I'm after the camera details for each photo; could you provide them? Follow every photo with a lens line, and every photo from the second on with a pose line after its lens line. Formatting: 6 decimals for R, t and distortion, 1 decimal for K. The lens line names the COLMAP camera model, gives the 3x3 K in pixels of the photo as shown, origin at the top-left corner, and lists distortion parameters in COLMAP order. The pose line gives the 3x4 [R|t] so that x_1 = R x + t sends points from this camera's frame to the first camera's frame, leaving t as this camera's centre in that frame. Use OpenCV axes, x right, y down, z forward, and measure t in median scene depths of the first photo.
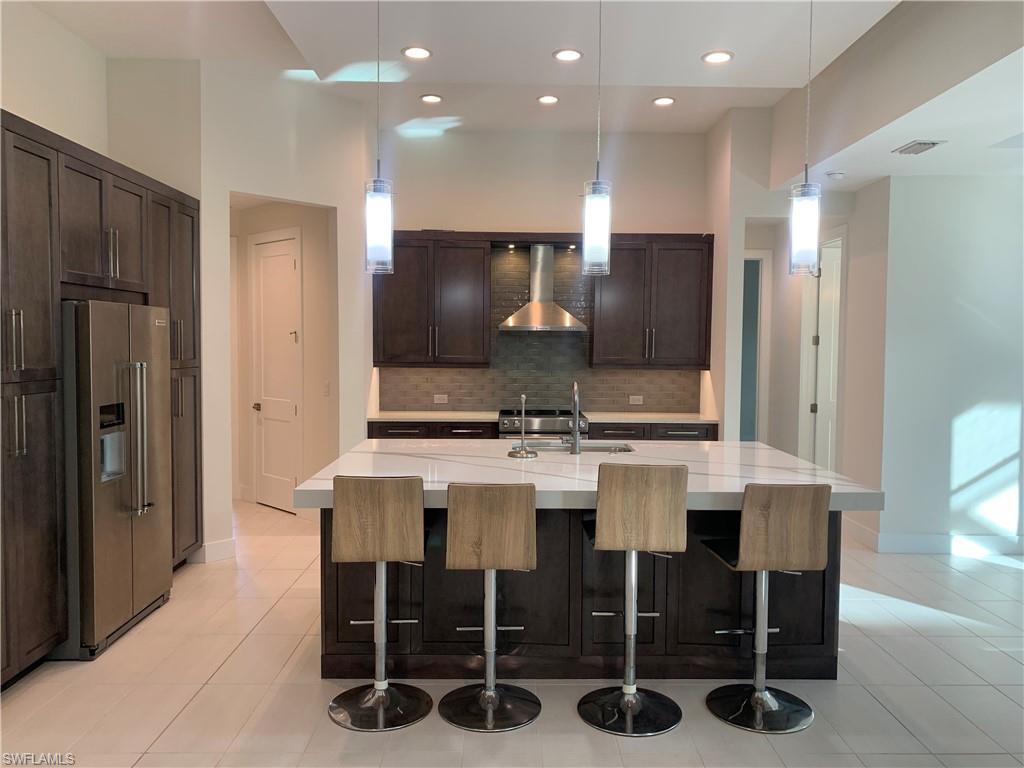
lens RADIAL K [[778.0, 0, 510.1], [0, 778.0, 379.4], [0, 0, 1]] dist [0.103547, -0.014522]
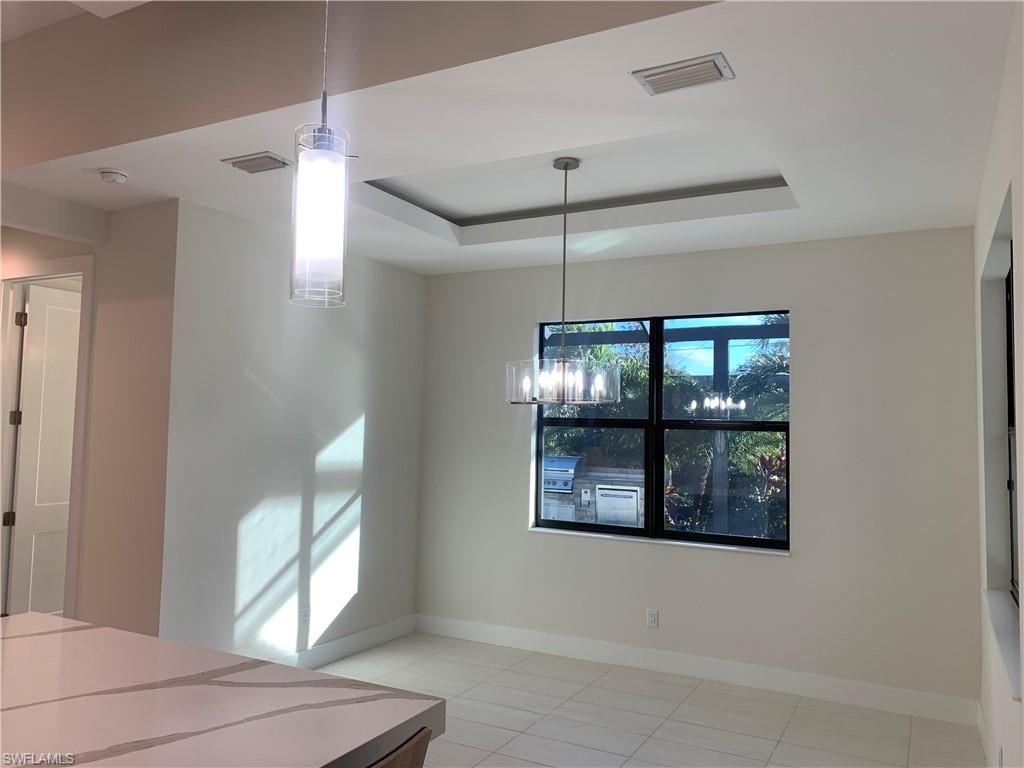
lens RADIAL K [[778.0, 0, 509.8], [0, 778.0, 386.1], [0, 0, 1]] dist [0.103547, -0.014522]
pose [[0.499320, 0.054197, 0.864721, 0.001867], [0.016031, 0.997293, -0.071763, -0.024042], [-0.866270, 0.049695, 0.497099, 0.373235]]
